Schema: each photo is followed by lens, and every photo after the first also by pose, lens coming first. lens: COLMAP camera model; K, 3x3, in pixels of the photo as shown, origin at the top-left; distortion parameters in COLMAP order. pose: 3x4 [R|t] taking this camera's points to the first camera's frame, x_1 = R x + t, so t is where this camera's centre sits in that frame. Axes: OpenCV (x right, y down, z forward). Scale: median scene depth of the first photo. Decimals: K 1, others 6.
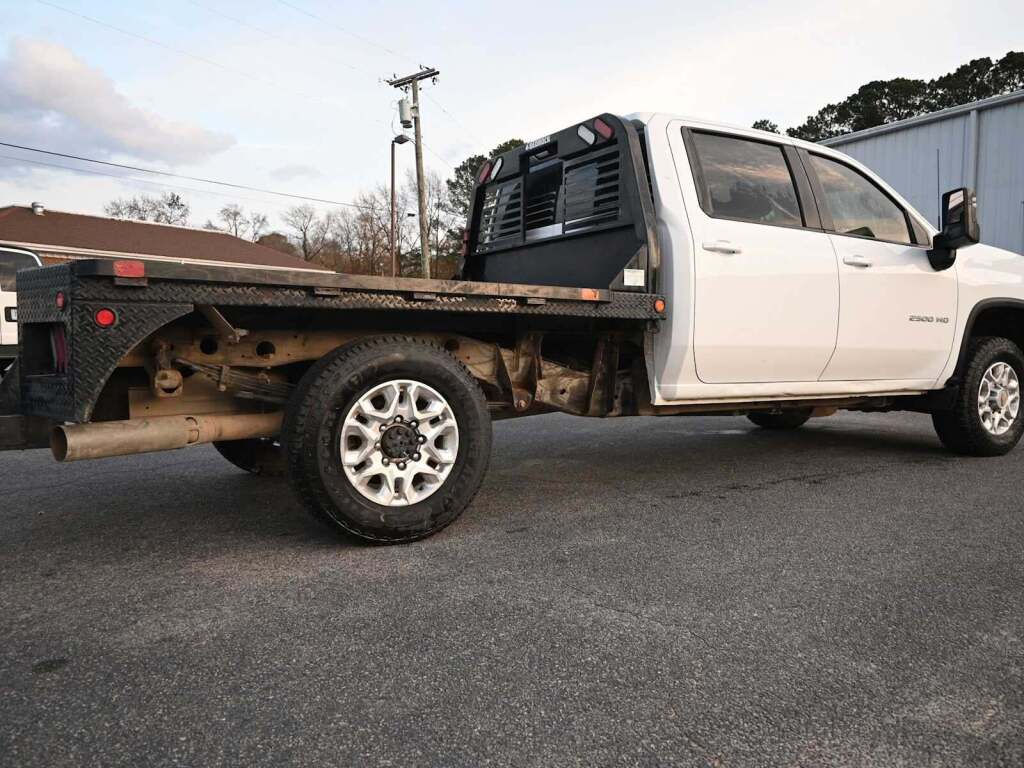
lens RADIAL K [[777.7, 0, 512.0], [0, 777.7, 384.0], [0, 0, 1]] dist [-0.006330, 0.000715]
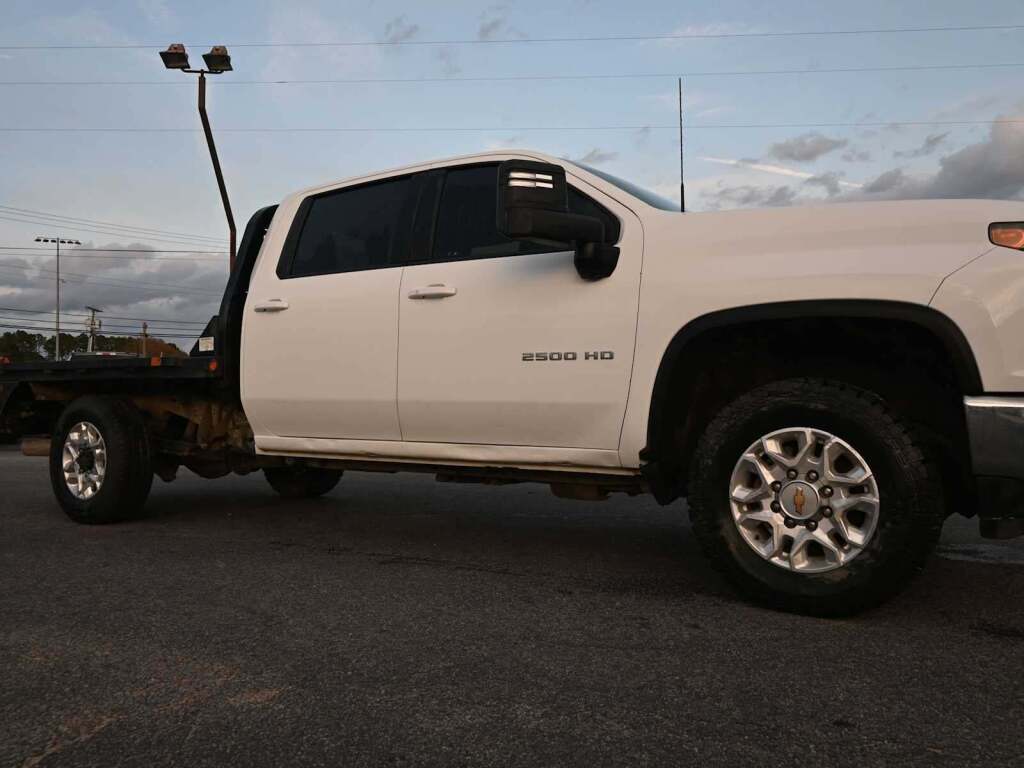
lens RADIAL K [[799.4, 0, 512.0], [0, 799.4, 384.0], [0, 0, 1]] dist [-0.013709, 0.000491]
pose [[0.455944, -0.029598, -0.889516, 0.148328], [-0.044757, 0.997420, -0.056129, -0.002715], [0.888882, 0.065404, 0.453443, 0.087110]]
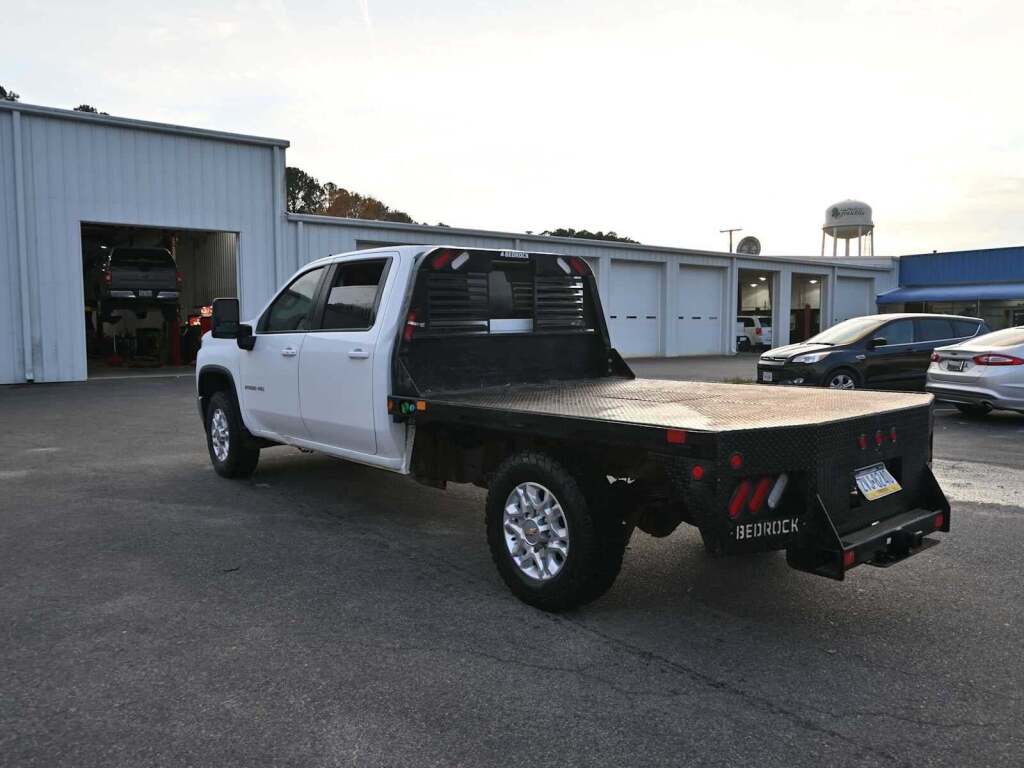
lens RADIAL K [[782.5, 0, 513.7], [0, 782.5, 360.9], [0, 0, 1]] dist [0.008033, 0.004264]
pose [[-0.157636, -0.050946, 0.986182, -0.147421], [0.065335, 0.995942, 0.061893, -0.027393], [-0.985334, 0.074189, -0.153667, 0.149506]]
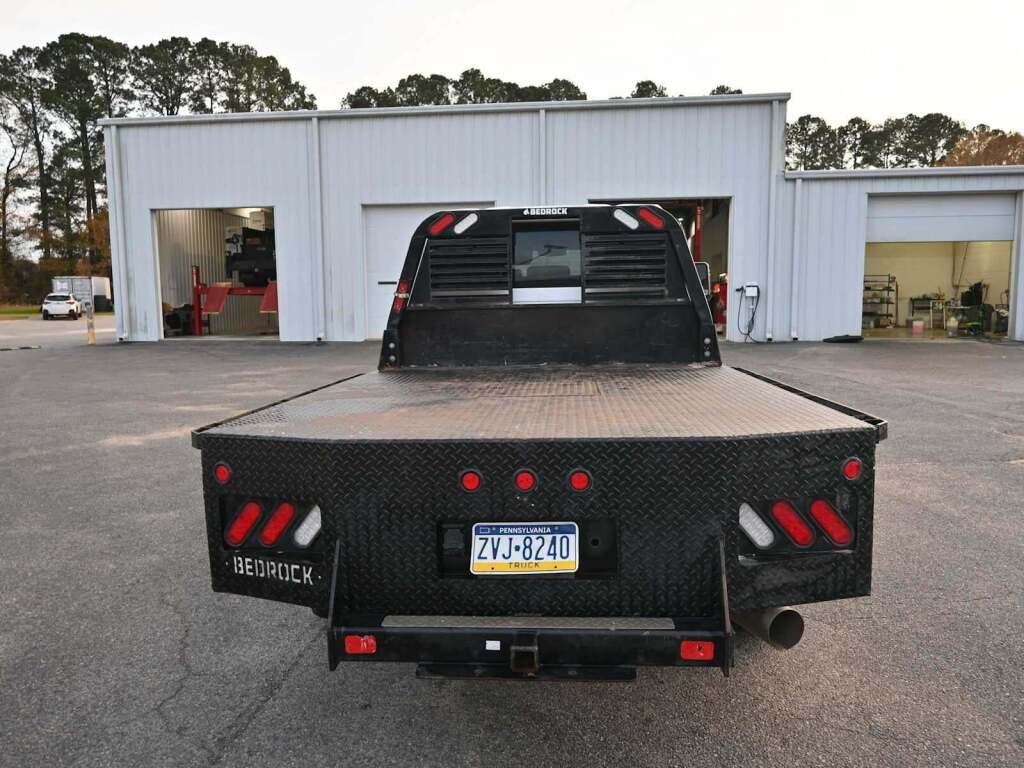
lens RADIAL K [[791.2, 0, 512.8], [0, 791.2, 365.8], [0, 0, 1]] dist [-0.002091, -0.001439]
pose [[0.580338, -0.084307, 0.810000, -0.106786], [0.065829, 0.996229, 0.056526, -0.020911], [-0.811711, 0.020518, 0.583699, 0.053193]]
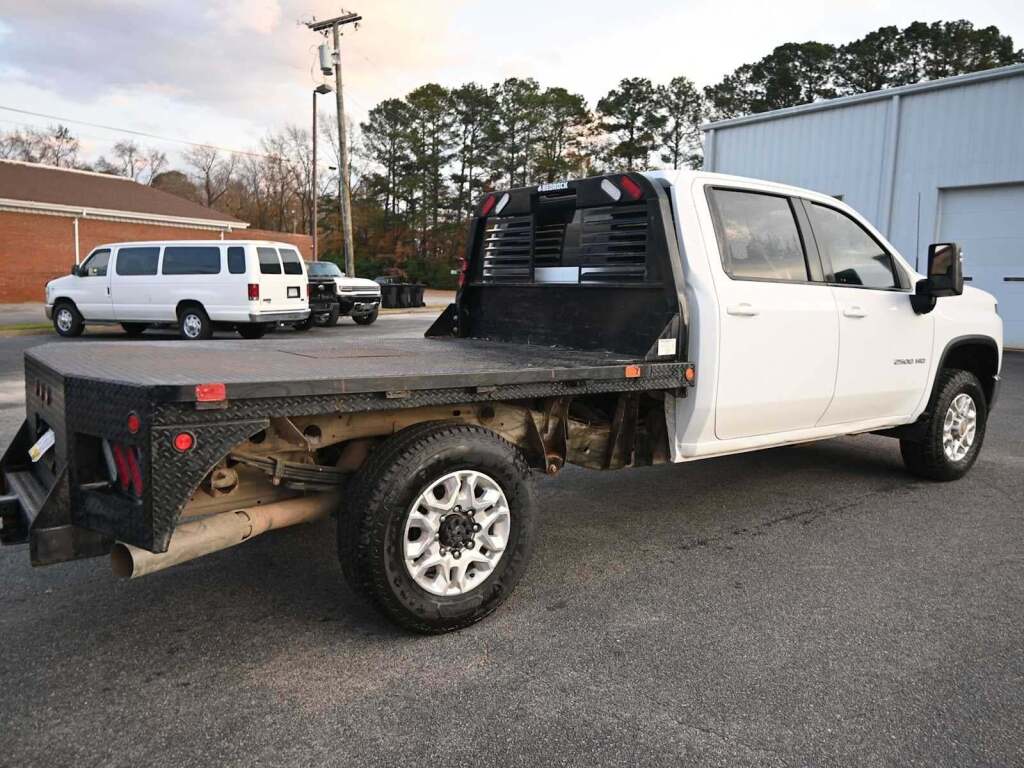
lens RADIAL K [[779.6, 0, 512.0], [0, 779.6, 384.0], [0, 0, 1]] dist [-0.007424, 0.001019]
pose [[0.993623, 0.005203, 0.112630, -0.015920], [-0.012512, 0.997853, 0.064287, -0.015236], [-0.112054, -0.065286, 0.991555, 0.001071]]
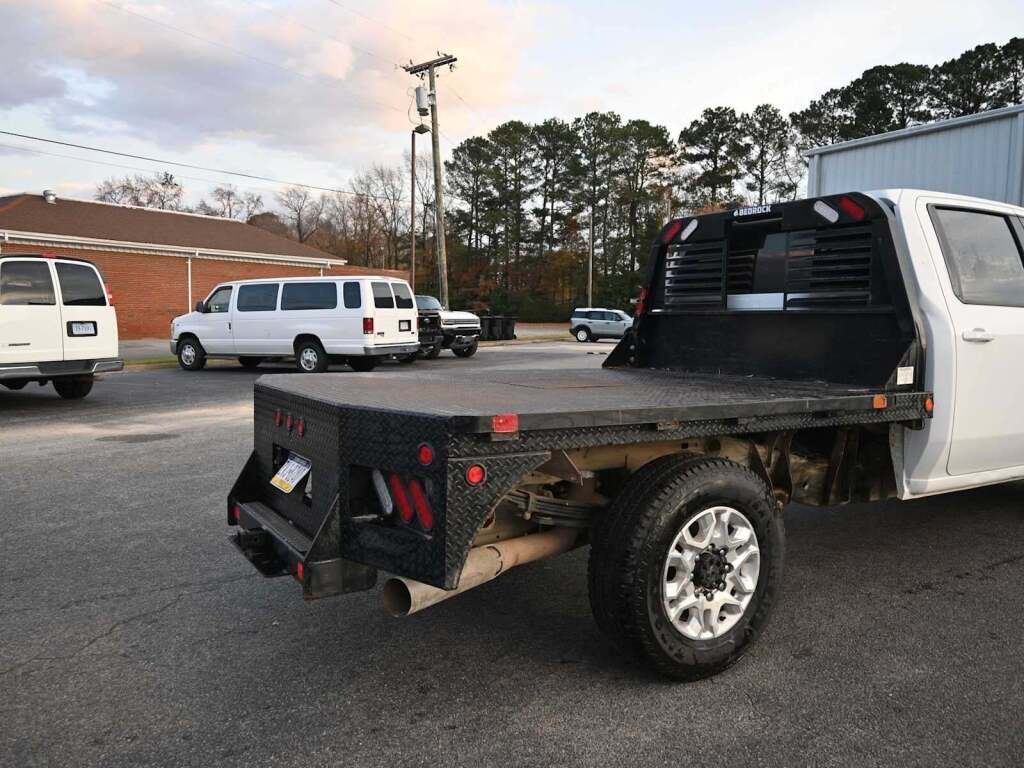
lens RADIAL K [[779.6, 0, 512.0], [0, 779.6, 384.0], [0, 0, 1]] dist [-0.007424, 0.001019]
pose [[0.999911, 0.005466, 0.012159, -0.033711], [-0.005760, 0.999690, 0.024210, -0.014757], [-0.012023, -0.024278, 0.999633, 0.005500]]
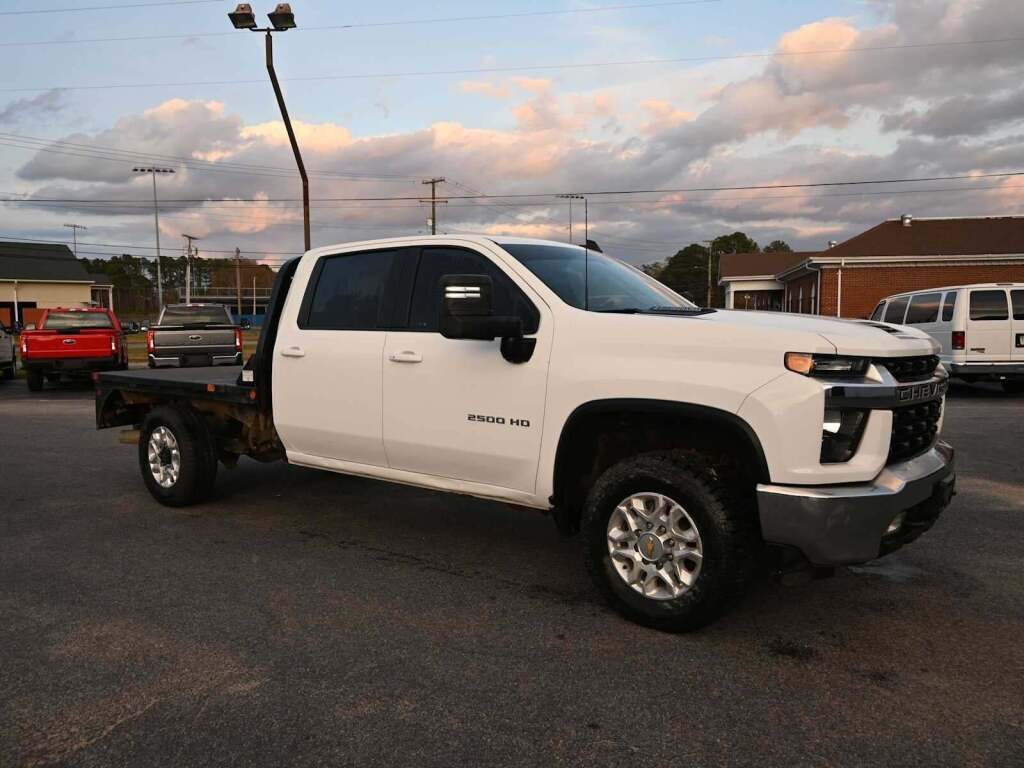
lens RADIAL K [[778.5, 0, 512.6], [0, 778.5, 419.5], [0, 0, 1]] dist [0.000271, -0.003754]
pose [[0.364601, 0.100393, -0.925736, 0.177548], [-0.046371, 0.994895, 0.089630, -0.021510], [0.930009, 0.010248, 0.367395, 0.093188]]
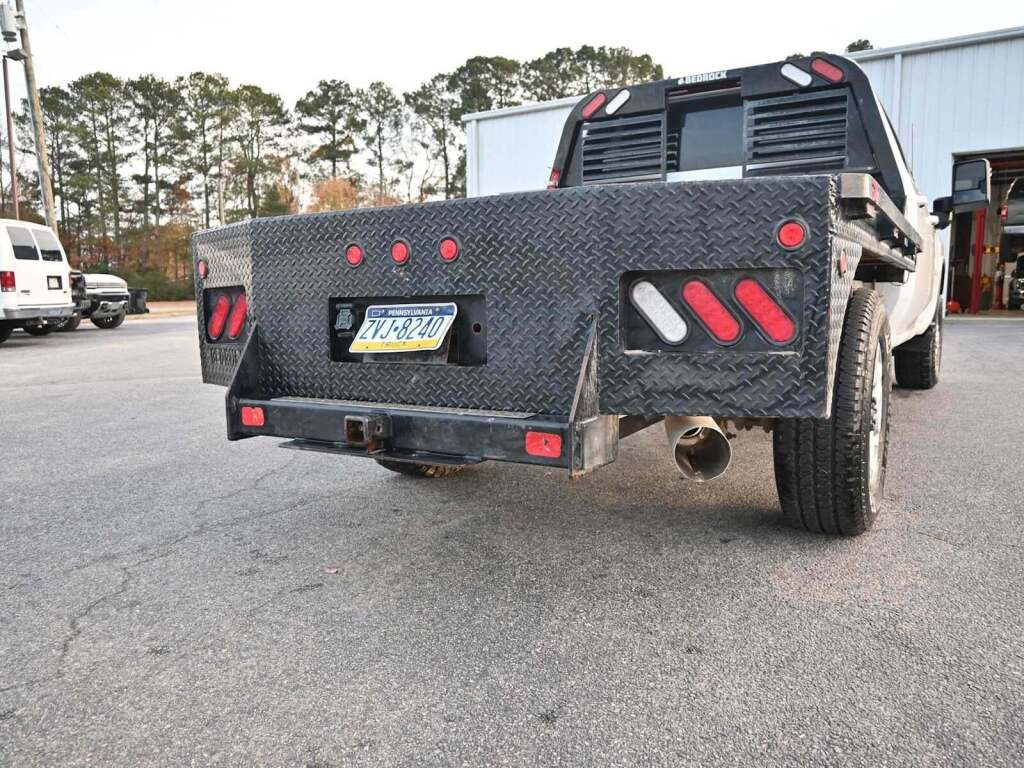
lens RADIAL K [[779.6, 0, 512.0], [0, 779.6, 384.0], [0, 0, 1]] dist [-0.007424, 0.001019]
pose [[0.881760, -0.067268, 0.466877, -0.076494], [0.043822, 0.997181, 0.060910, -0.002152], [-0.469658, -0.033248, 0.882222, 0.035770]]
